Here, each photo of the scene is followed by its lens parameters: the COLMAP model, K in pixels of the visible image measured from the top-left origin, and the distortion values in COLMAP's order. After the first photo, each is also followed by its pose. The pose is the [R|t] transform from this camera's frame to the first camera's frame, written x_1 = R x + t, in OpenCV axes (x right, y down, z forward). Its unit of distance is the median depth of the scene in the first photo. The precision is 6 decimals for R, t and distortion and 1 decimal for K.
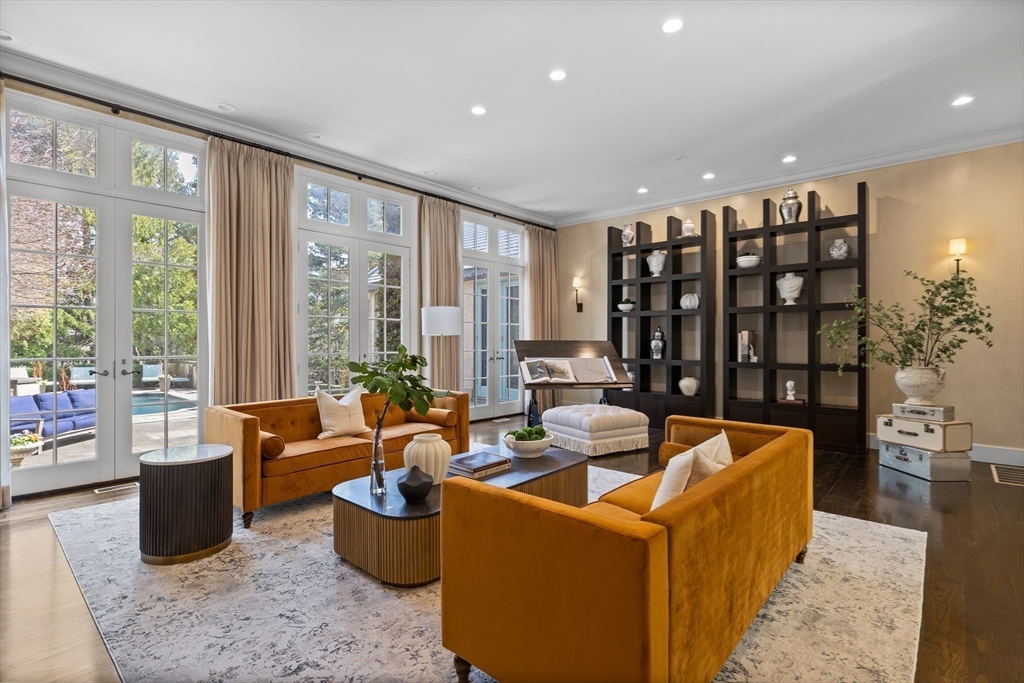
lens RADIAL K [[484.4, 0, 514.8], [0, 484.4, 337.6], [0, 0, 1]] dist [-0.004152, 0.000625]
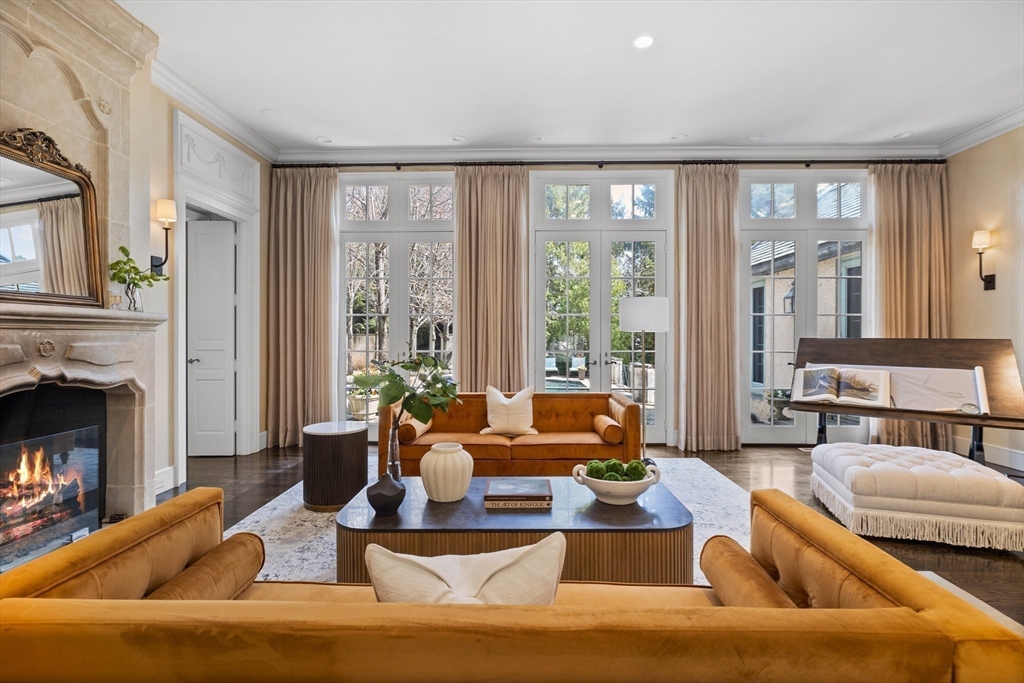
lens RADIAL K [[484.4, 0, 514.8], [0, 484.4, 337.6], [0, 0, 1]] dist [-0.004152, 0.000625]
pose [[0.651769, -0.000411, -0.758417, 0.284107], [0.004060, 0.999987, 0.002947, 0.001157], [0.758406, -0.005000, 0.651763, 0.253512]]
